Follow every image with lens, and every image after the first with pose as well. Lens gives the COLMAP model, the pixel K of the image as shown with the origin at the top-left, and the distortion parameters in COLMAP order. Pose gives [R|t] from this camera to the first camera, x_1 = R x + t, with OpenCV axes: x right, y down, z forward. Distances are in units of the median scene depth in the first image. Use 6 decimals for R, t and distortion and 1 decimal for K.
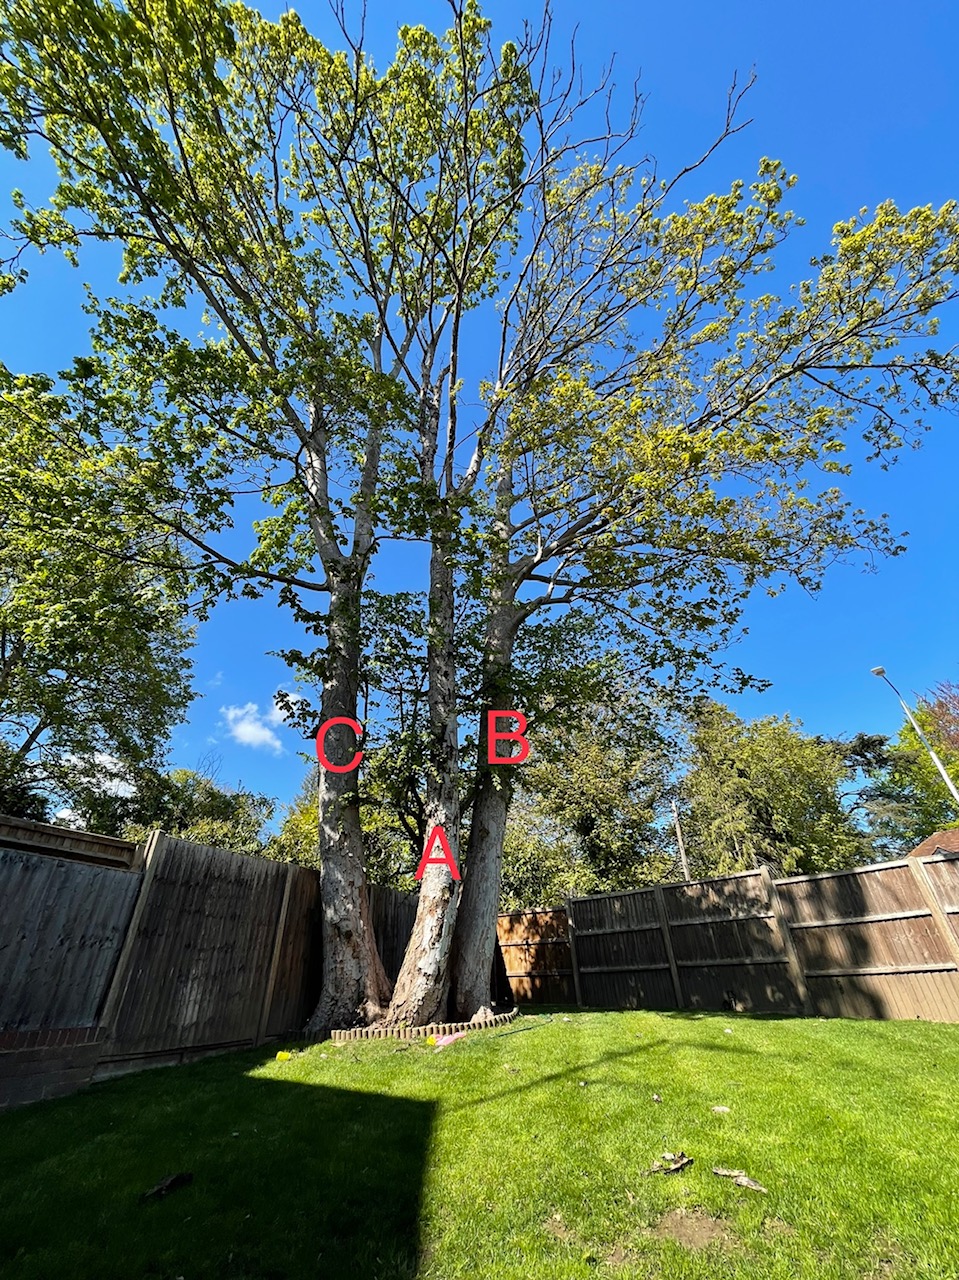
lens RADIAL K [[515.8, 0, 479.5], [0, 515.8, 640.0], [0, 0, 1]] dist [-0.001880, -0.000224]
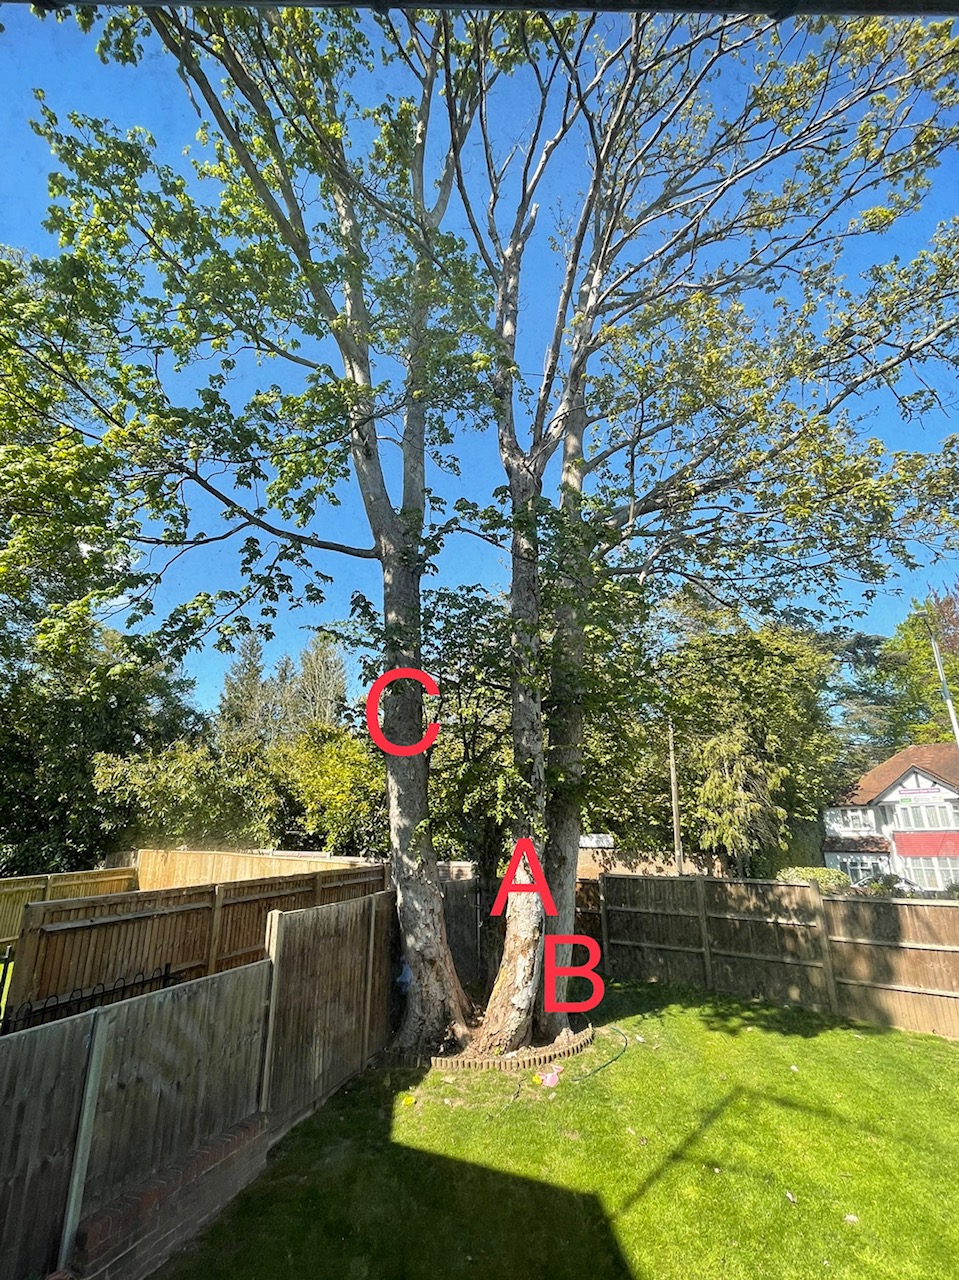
lens RADIAL K [[610.1, 0, 479.5], [0, 610.1, 640.0], [0, 0, 1]] dist [-0.000530, -0.000760]
pose [[0.993345, 0.059341, 0.098712, -0.237299], [-0.084769, 0.956894, 0.277791, -0.275072], [-0.077972, -0.284310, 0.955556, 0.023717]]
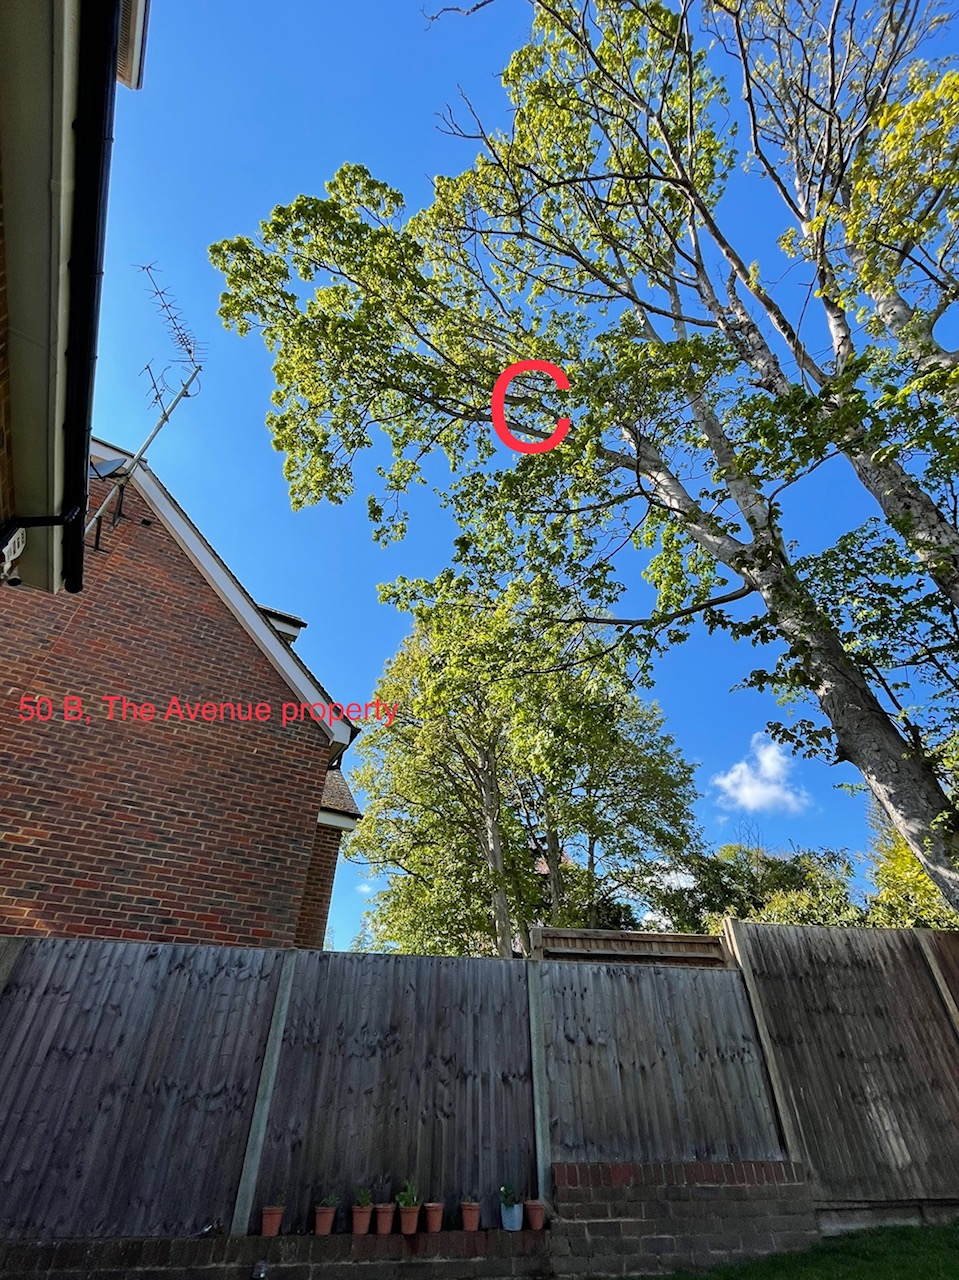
lens RADIAL K [[566.0, 0, 479.5], [0, 566.0, 640.0], [0, 0, 1]] dist [-0.001236, -0.000398]
pose [[0.589388, -0.493407, -0.639664, -0.014367], [0.438132, 0.860477, -0.260036, 0.016728], [0.678720, -0.126995, 0.723333, 0.045783]]
